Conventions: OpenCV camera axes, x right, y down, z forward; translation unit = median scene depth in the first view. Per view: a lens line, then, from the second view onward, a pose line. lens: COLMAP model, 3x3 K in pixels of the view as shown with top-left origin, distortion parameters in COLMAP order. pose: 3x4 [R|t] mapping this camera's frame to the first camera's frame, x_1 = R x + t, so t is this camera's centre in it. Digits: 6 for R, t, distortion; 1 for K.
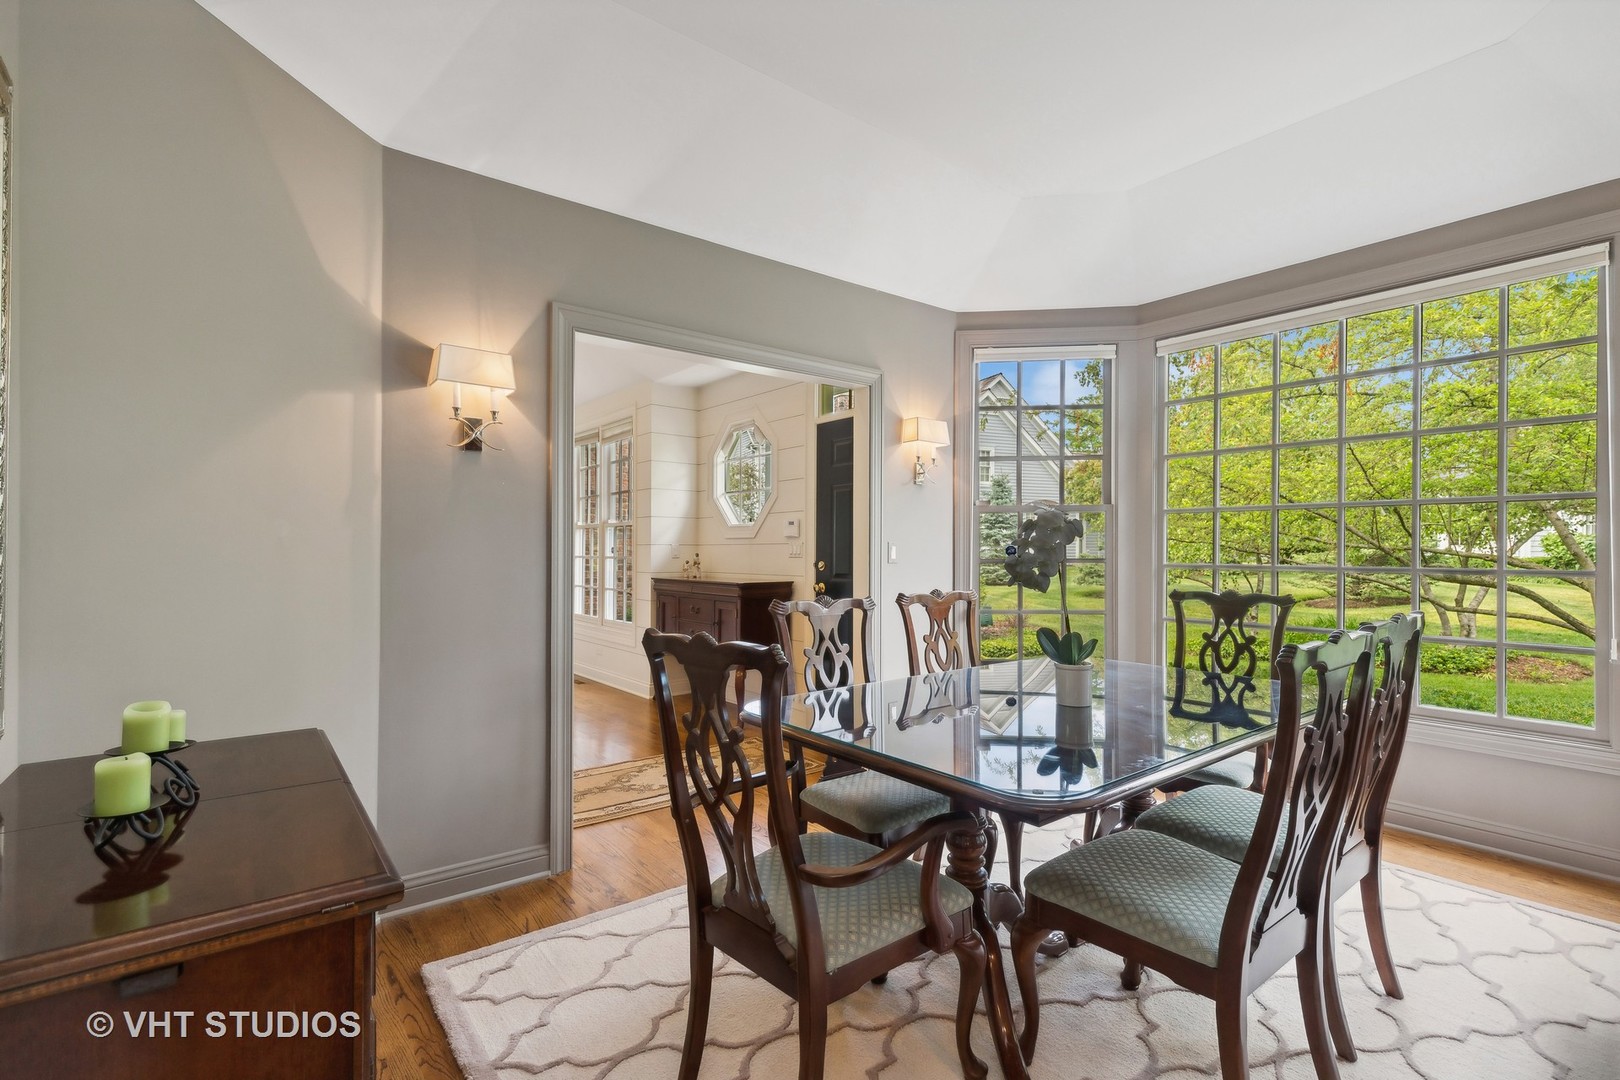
lens RADIAL K [[747.9, 0, 809.6], [0, 747.9, 550.0], [0, 0, 1]] dist [-0.001214, -0.000117]
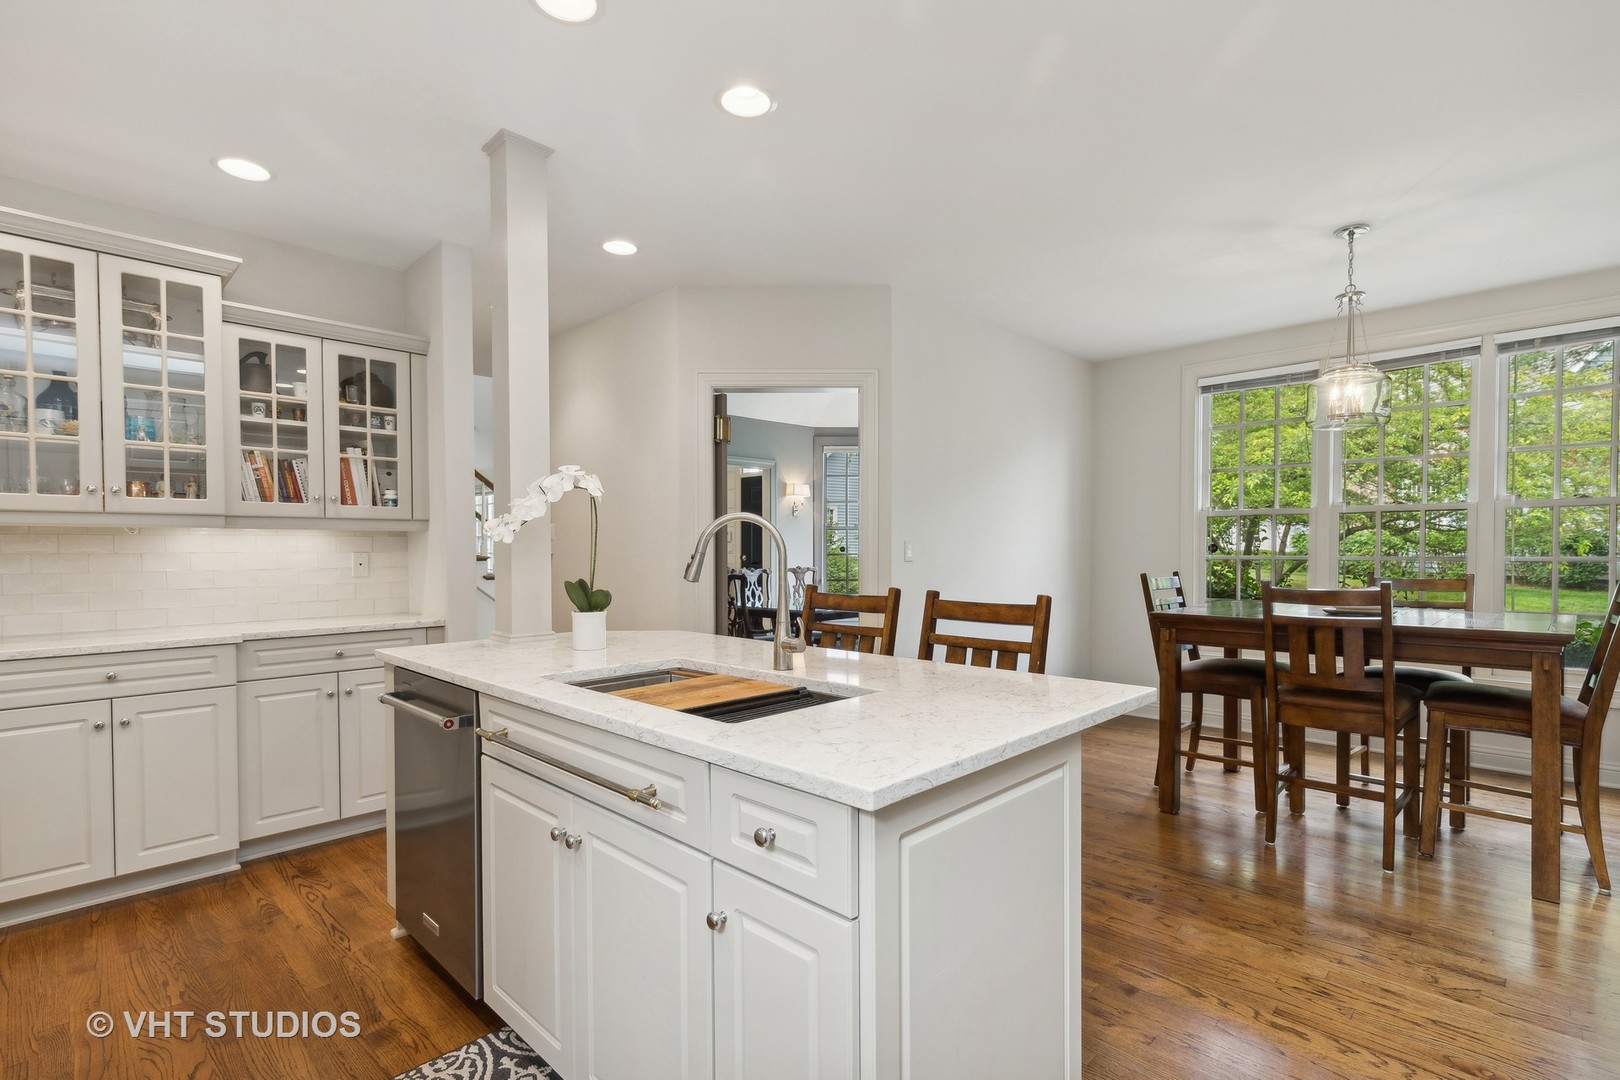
lens RADIAL K [[747.9, 0, 817.5], [0, 747.9, 569.1], [0, 0, 1]] dist [-0.001214, -0.000117]
pose [[0.991164, -0.008715, 0.132357, -0.062280], [0.004679, 0.999515, 0.030772, -0.007471], [-0.132561, -0.029881, 0.990724, -1.021123]]
